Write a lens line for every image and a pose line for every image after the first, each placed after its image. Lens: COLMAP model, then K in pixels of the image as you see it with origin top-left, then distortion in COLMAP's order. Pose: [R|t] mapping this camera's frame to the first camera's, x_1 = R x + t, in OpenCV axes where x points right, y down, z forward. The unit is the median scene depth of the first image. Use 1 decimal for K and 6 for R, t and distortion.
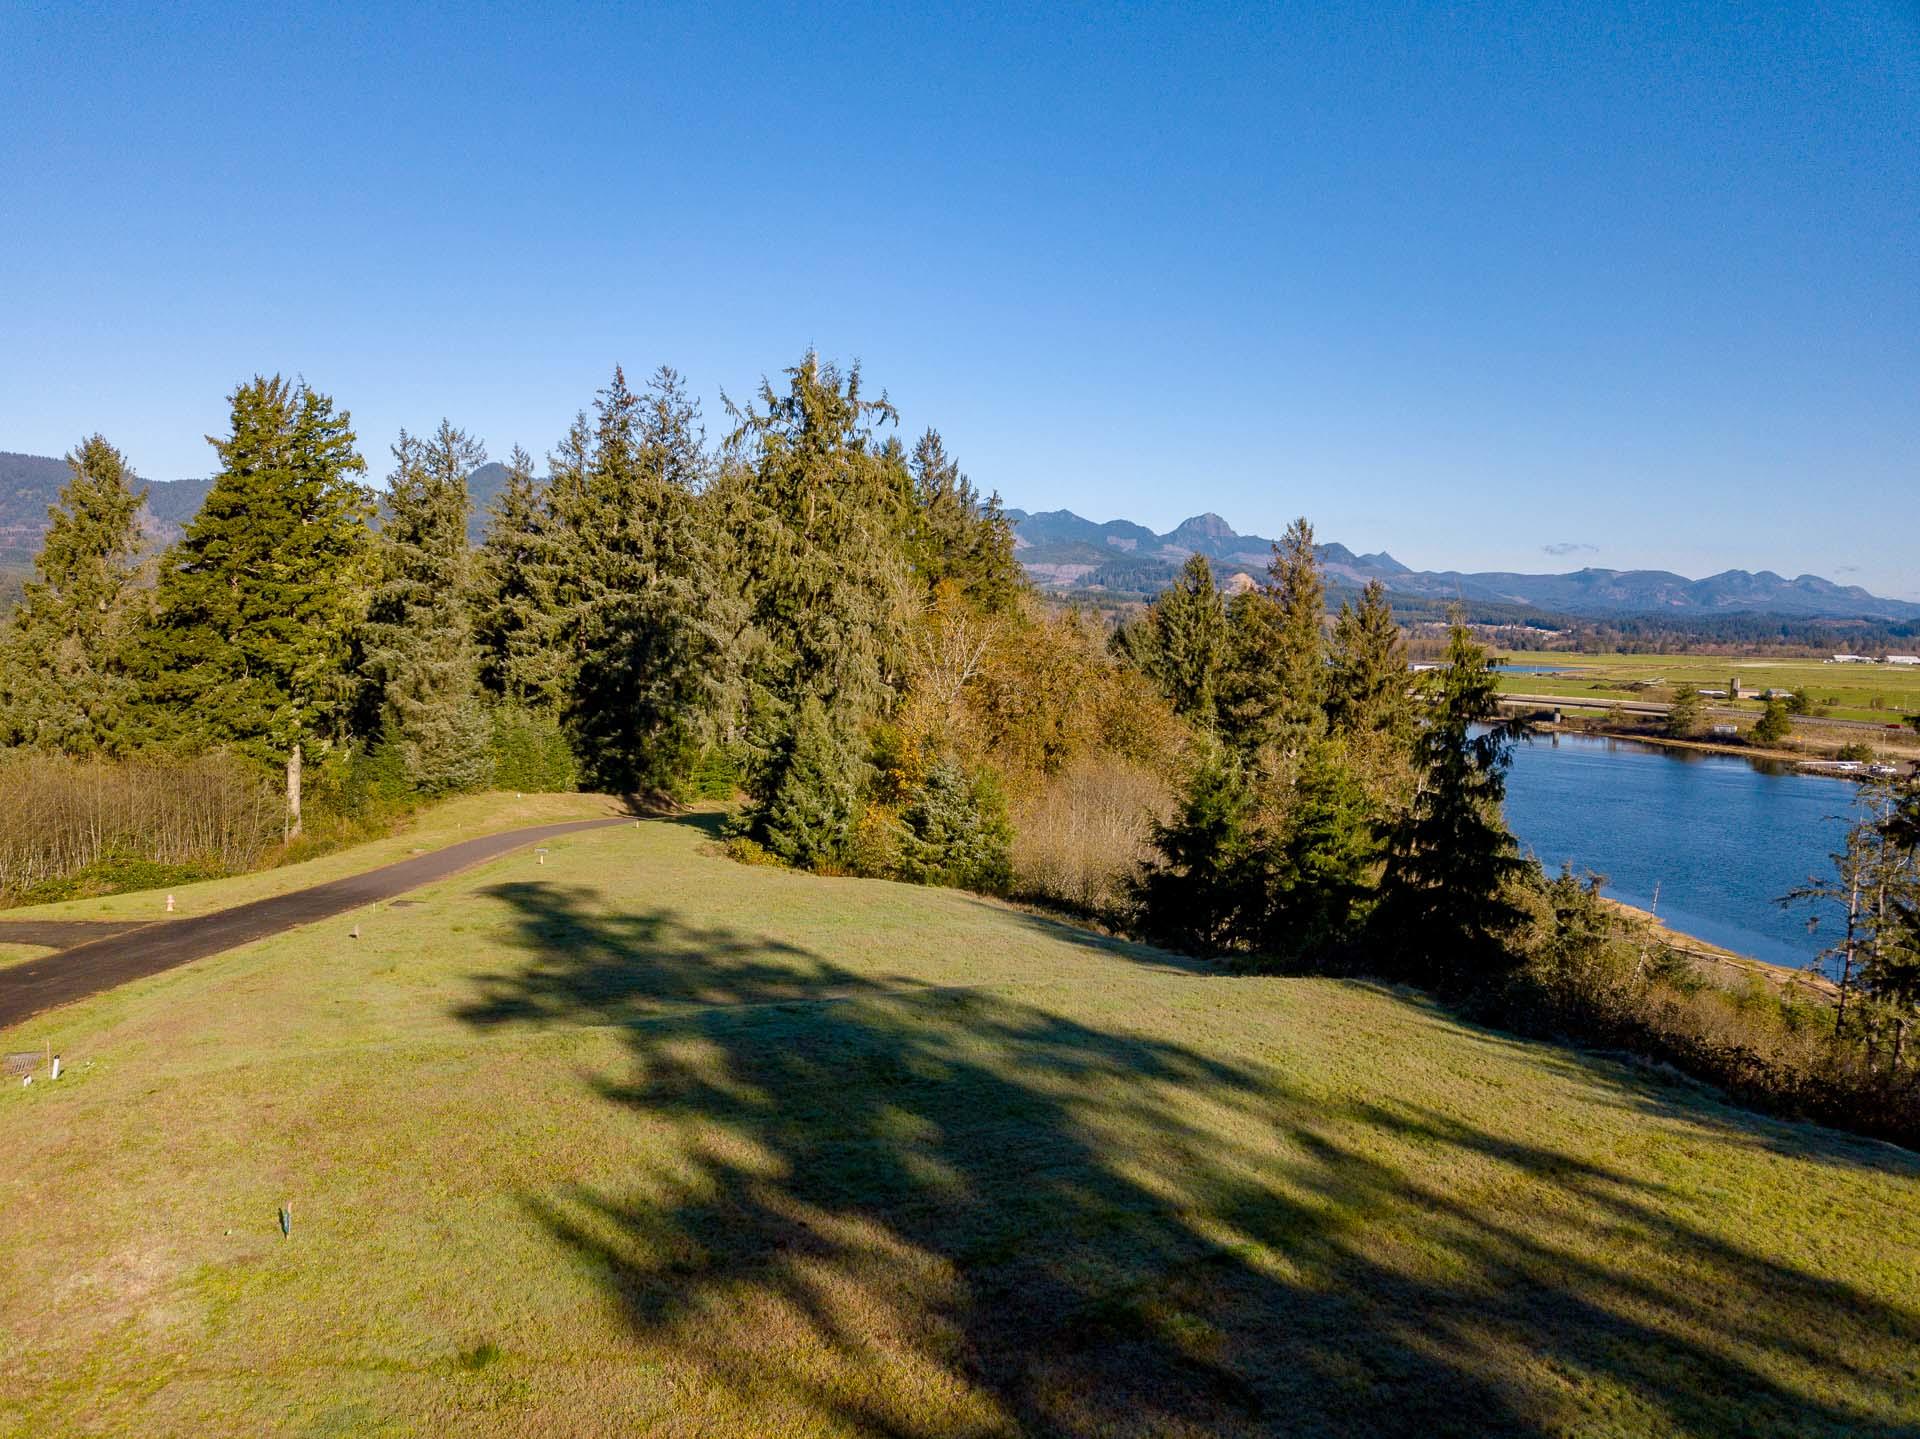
lens RADIAL K [[1468.2, 0, 945.9], [0, 1468.2, 735.1], [0, 0, 1]] dist [0.030017, -0.029982]
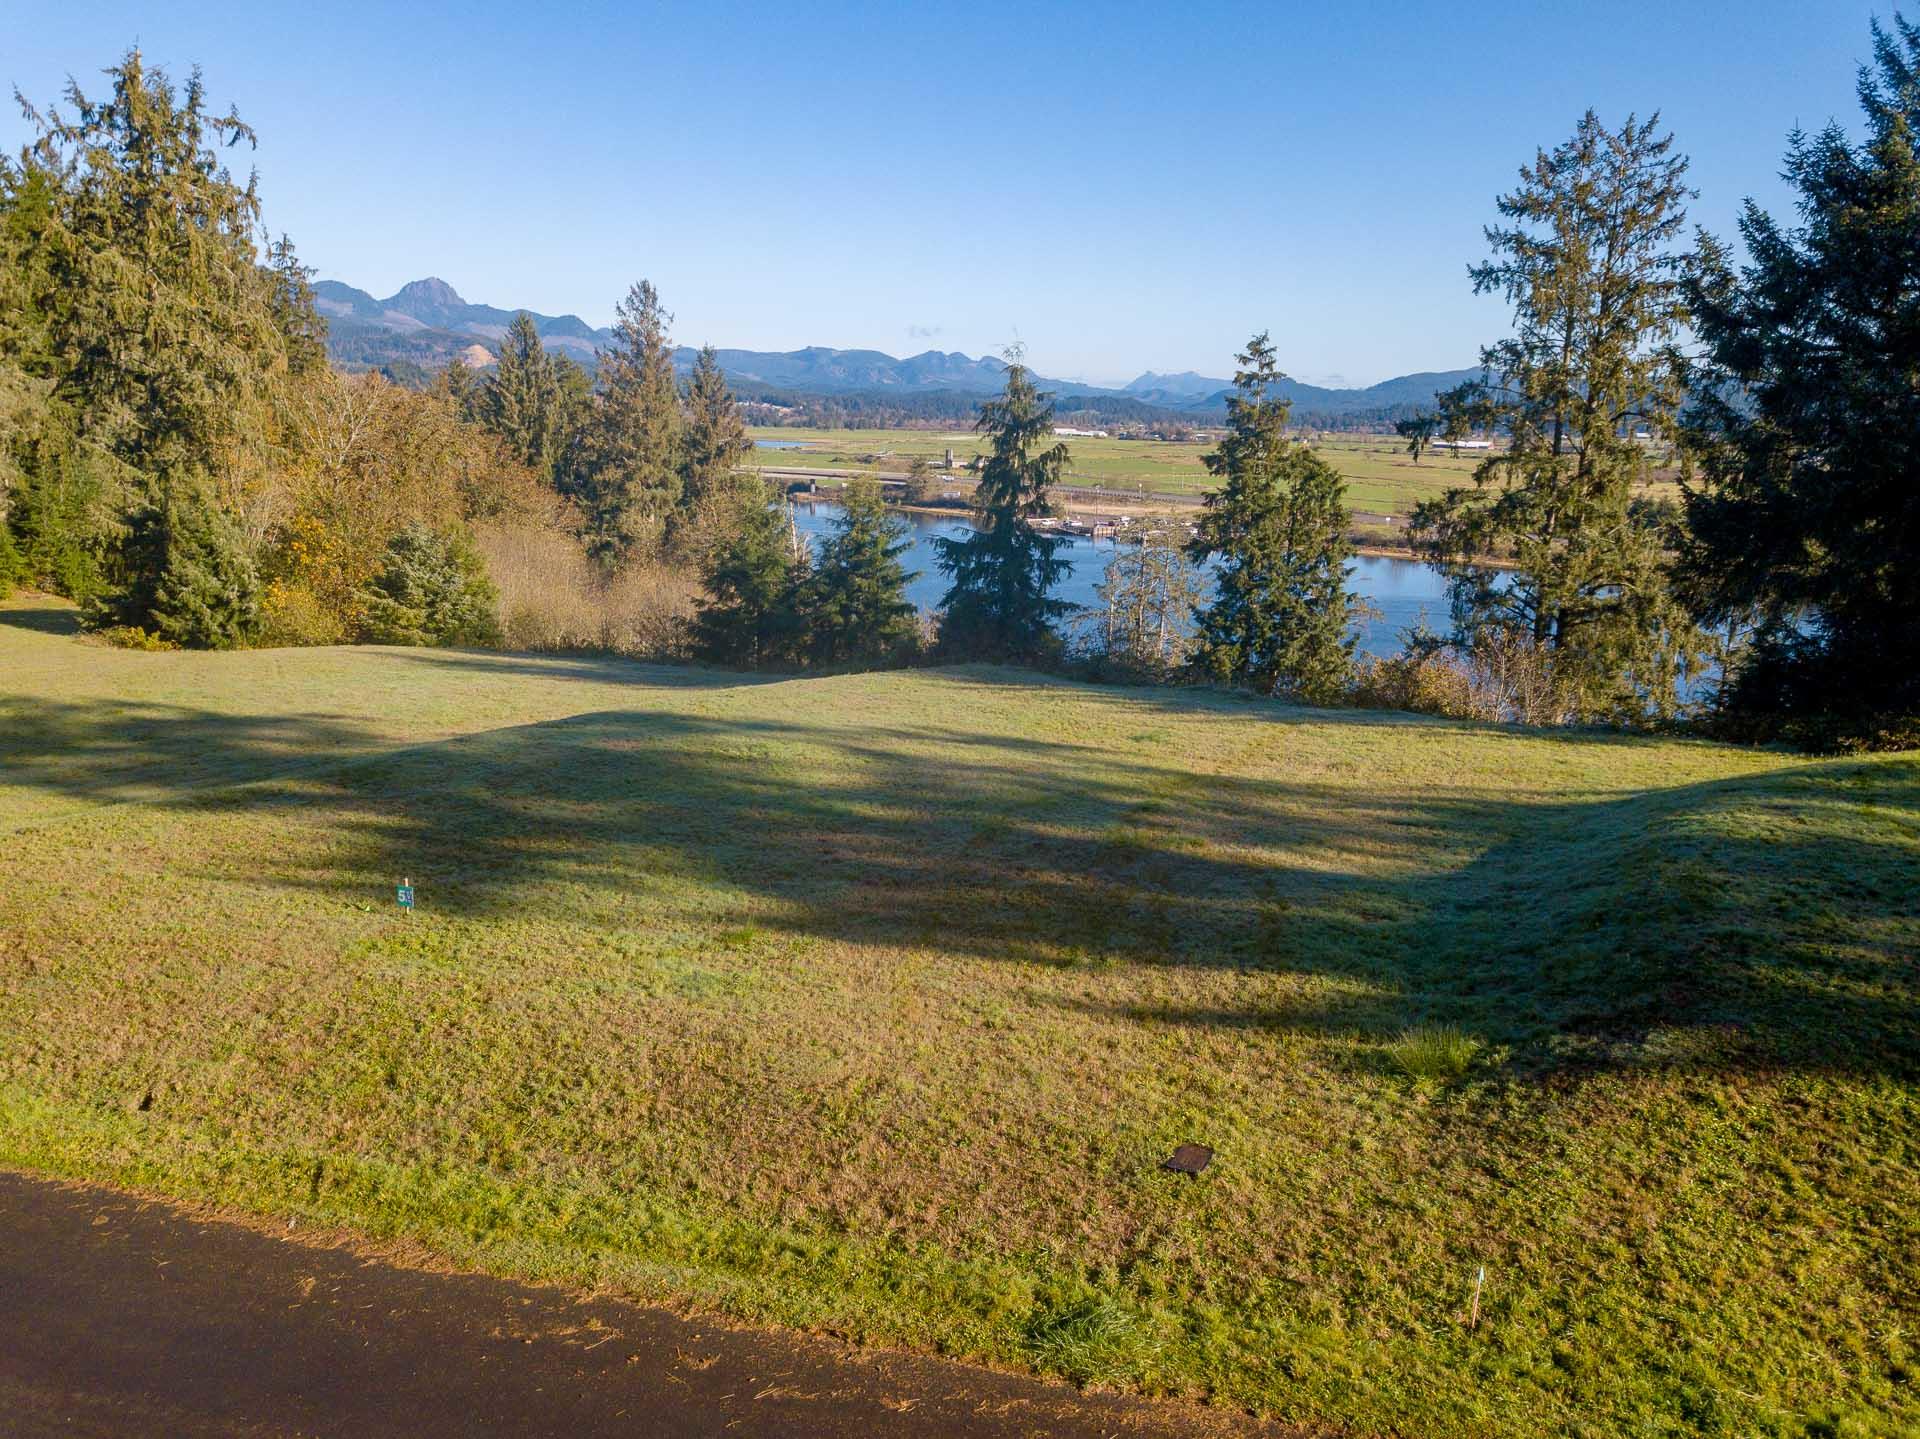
lens RADIAL K [[1468.2, 0, 946.4], [0, 1468.2, 738.0], [0, 0, 1]] dist [0.030017, -0.029982]
pose [[0.878444, -0.106362, 0.465858, -0.095507], [0.035517, 0.986750, 0.158316, 0.010351], [-0.476524, -0.122526, 0.870581, -0.012604]]
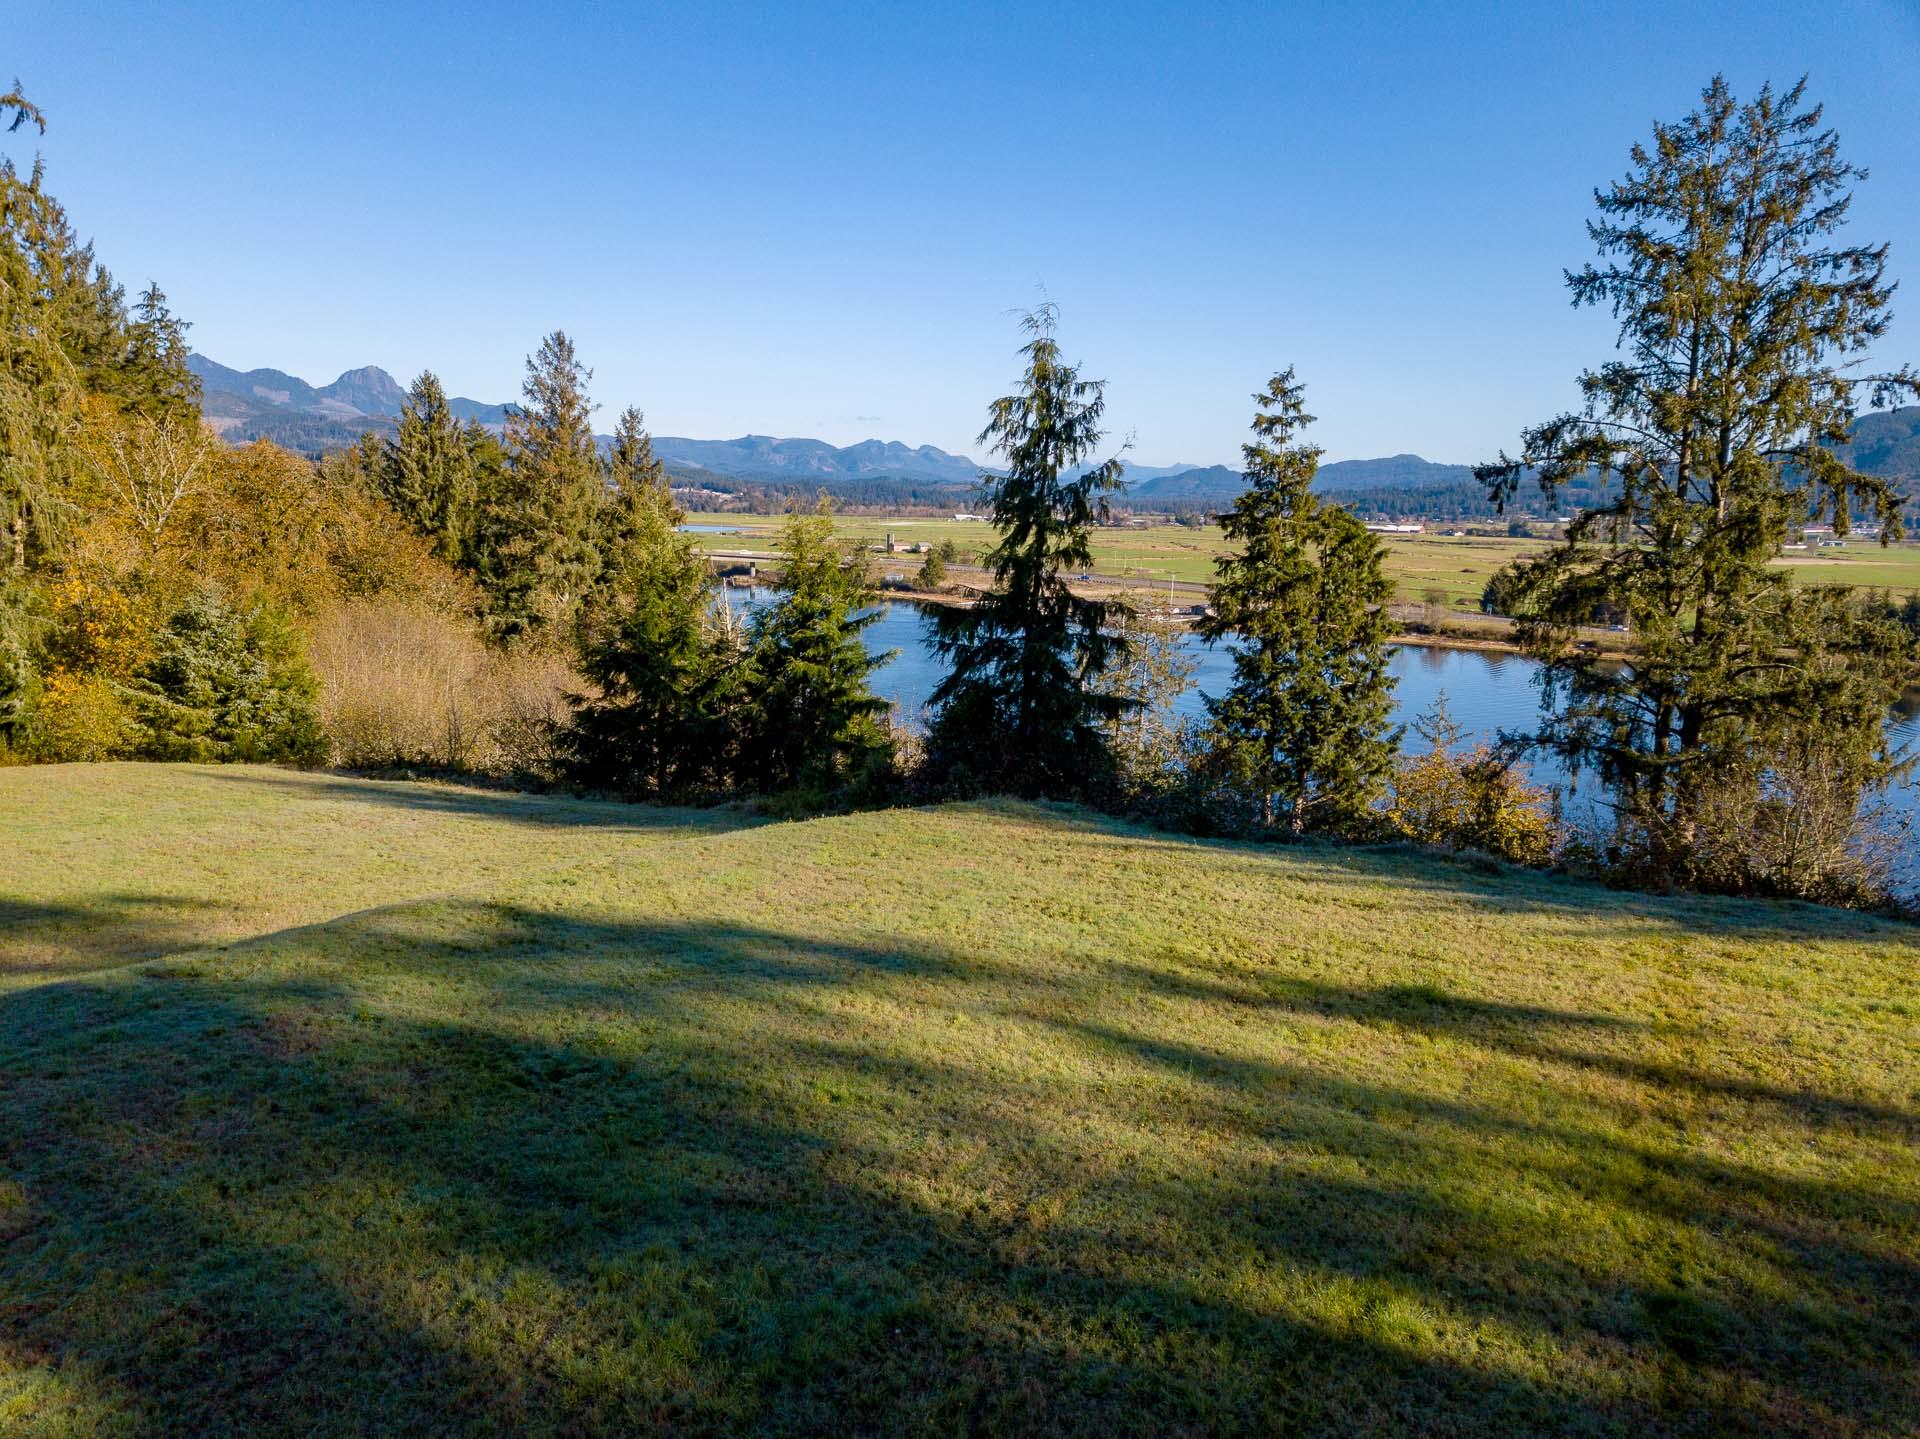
lens RADIAL K [[1468.2, 0, 949.1], [0, 1468.2, 735.5], [0, 0, 1]] dist [0.030017, -0.029982]
pose [[0.857586, -0.085480, 0.507189, -0.035727], [0.038851, 0.994042, 0.101841, 0.017217], [-0.512872, -0.067633, 0.855797, 0.118080]]
